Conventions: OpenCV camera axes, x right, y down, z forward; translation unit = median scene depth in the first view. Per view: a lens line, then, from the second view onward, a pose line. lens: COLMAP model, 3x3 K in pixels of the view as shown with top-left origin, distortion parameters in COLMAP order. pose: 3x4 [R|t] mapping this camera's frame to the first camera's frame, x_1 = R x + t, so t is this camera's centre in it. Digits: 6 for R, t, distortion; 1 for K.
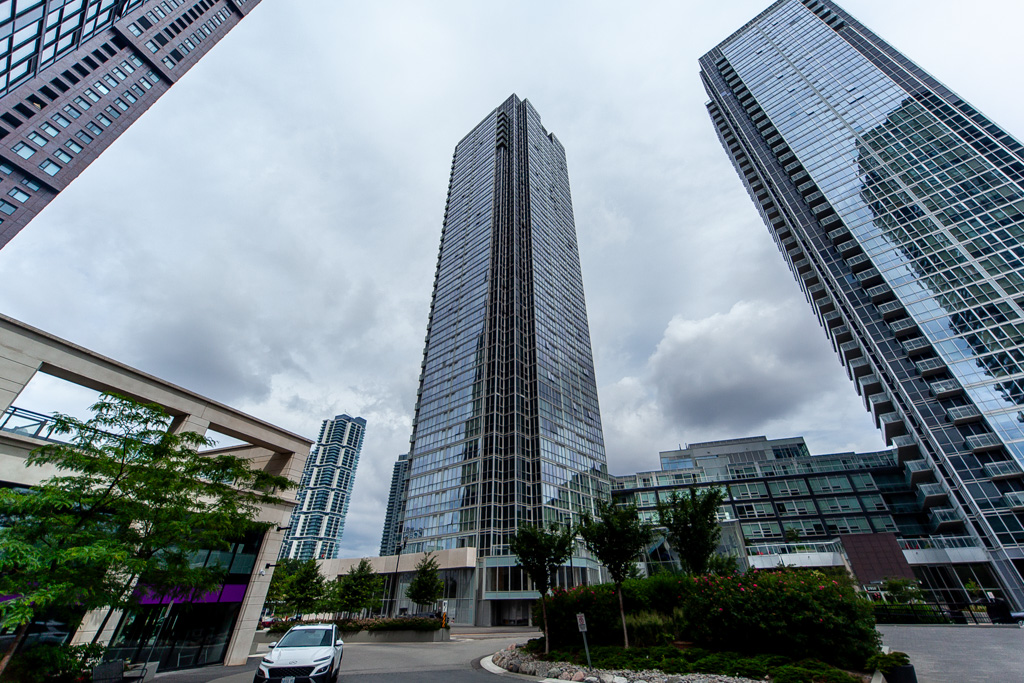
lens RADIAL K [[377.2, 0, 511.8], [0, 377.2, 347.5], [0, 0, 1]] dist [0.004505, 0.000296]
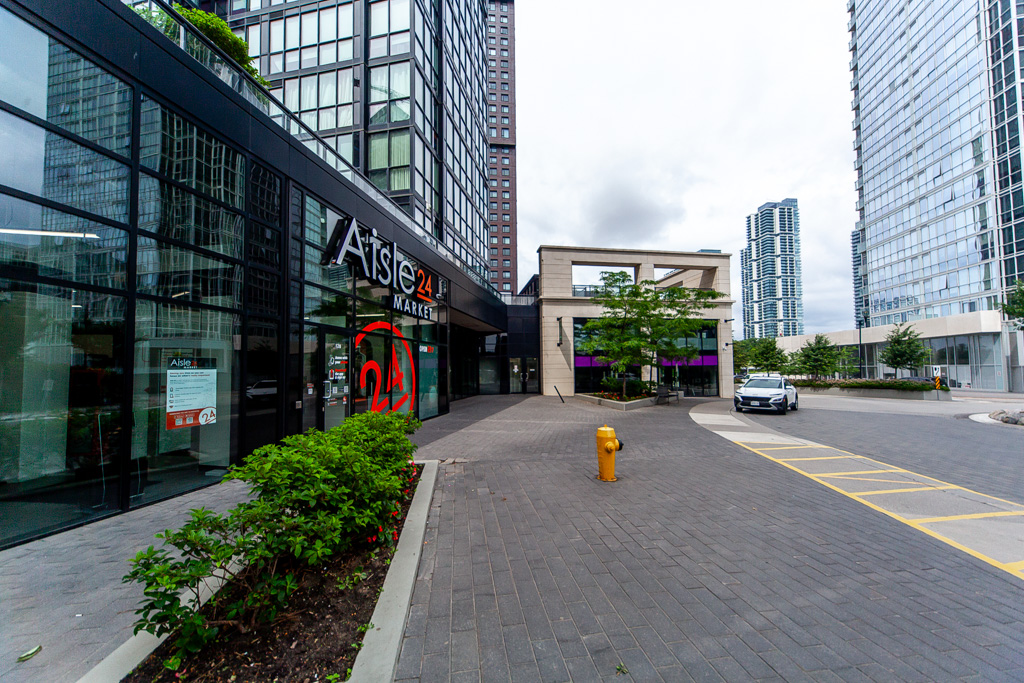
lens RADIAL K [[377.2, 0, 511.8], [0, 377.2, 347.5], [0, 0, 1]] dist [0.004505, 0.000296]
pose [[0.481584, -0.046897, -0.875144, 0.105437], [0.483334, 0.847192, 0.220575, -0.059398], [0.731071, -0.529212, 0.430662, -0.105645]]
